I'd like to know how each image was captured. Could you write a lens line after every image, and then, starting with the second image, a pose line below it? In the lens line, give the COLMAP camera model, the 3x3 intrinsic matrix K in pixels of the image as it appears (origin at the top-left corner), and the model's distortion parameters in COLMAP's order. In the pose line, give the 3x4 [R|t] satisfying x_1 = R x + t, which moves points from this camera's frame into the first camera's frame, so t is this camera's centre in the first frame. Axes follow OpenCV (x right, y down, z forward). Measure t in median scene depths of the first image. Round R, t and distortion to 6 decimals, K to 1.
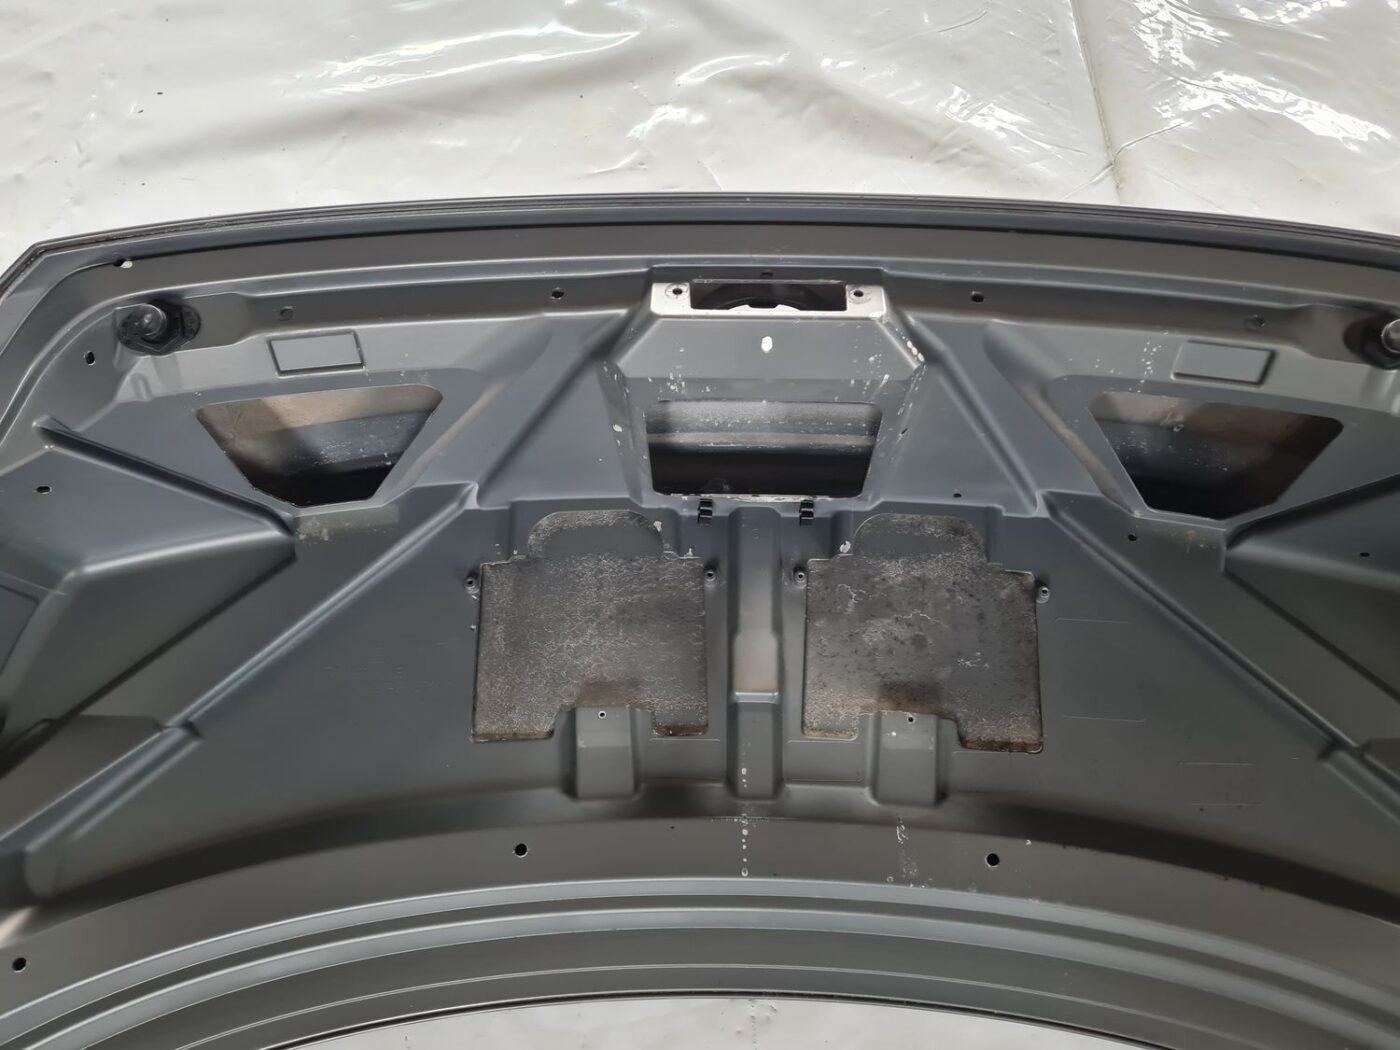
lens RADIAL K [[1054.5, 0, 690.3], [0, 1054.5, 508.5], [0, 0, 1]] dist [0.065191, -0.058724]
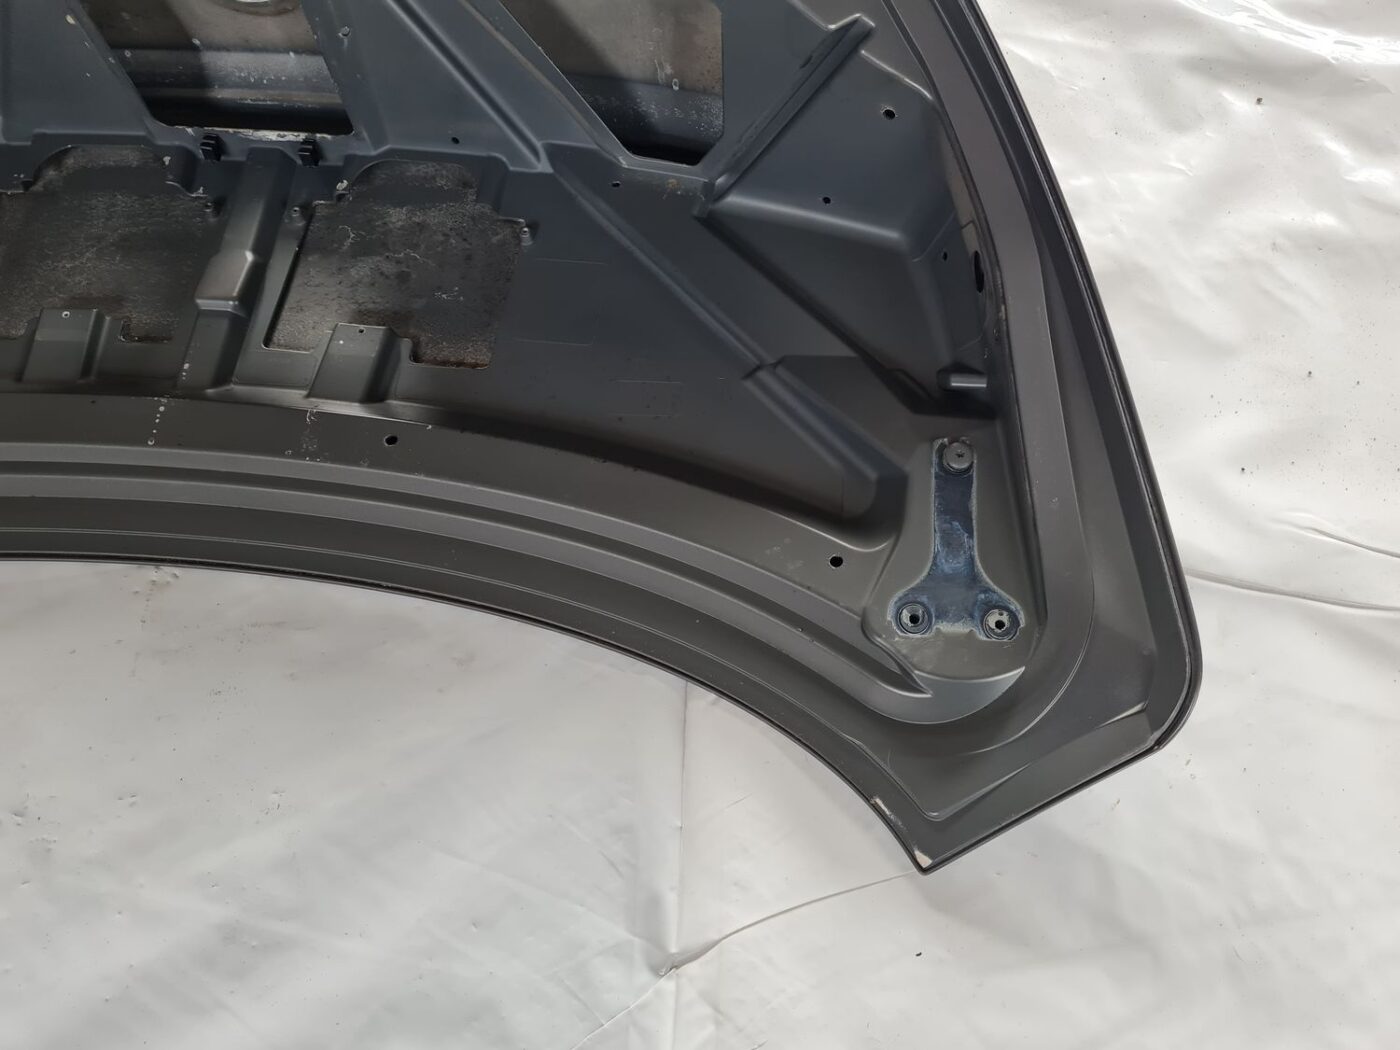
lens RADIAL K [[1036.2, 0, 700.0], [0, 1036.2, 525.0], [0, 0, 1]] dist [0.056345, -0.040232]
pose [[0.997839, 0.048659, -0.044148, 0.552477], [-0.048778, 0.998808, -0.001612, 0.349206], [0.044017, 0.003762, 0.999024, 0.006205]]
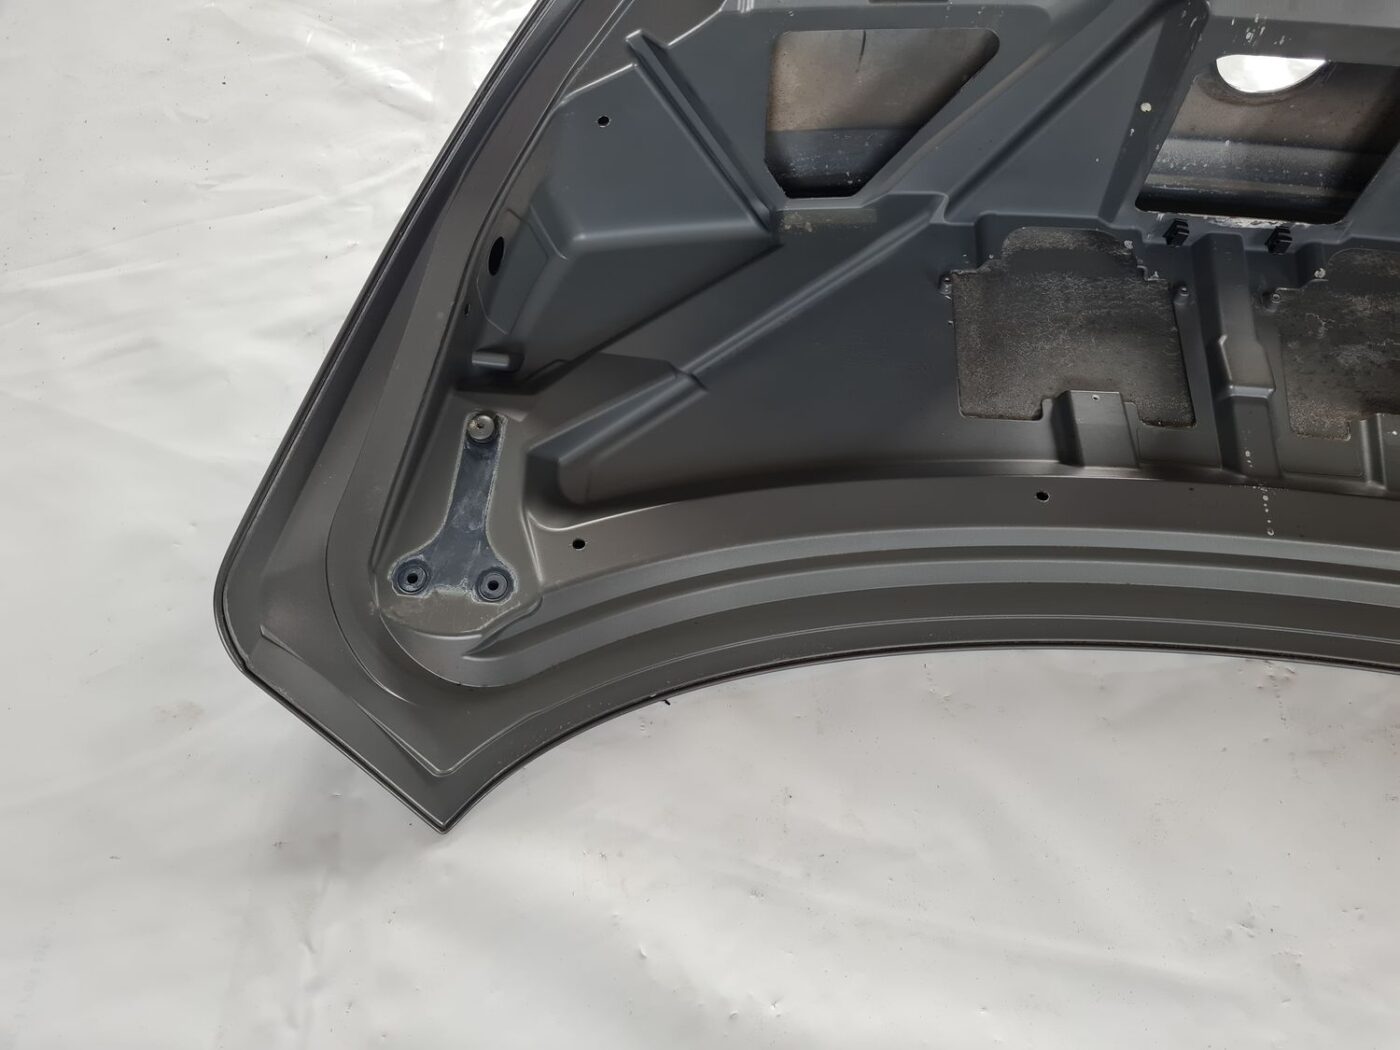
lens RADIAL K [[1036.2, 0, 700.0], [0, 1036.2, 525.0], [0, 0, 1]] dist [0.056345, -0.040232]
pose [[0.997141, 0.074785, -0.010862, -0.415949], [-0.075314, 0.995262, -0.061498, 0.382866], [0.006211, 0.062140, 0.998048, 0.006339]]
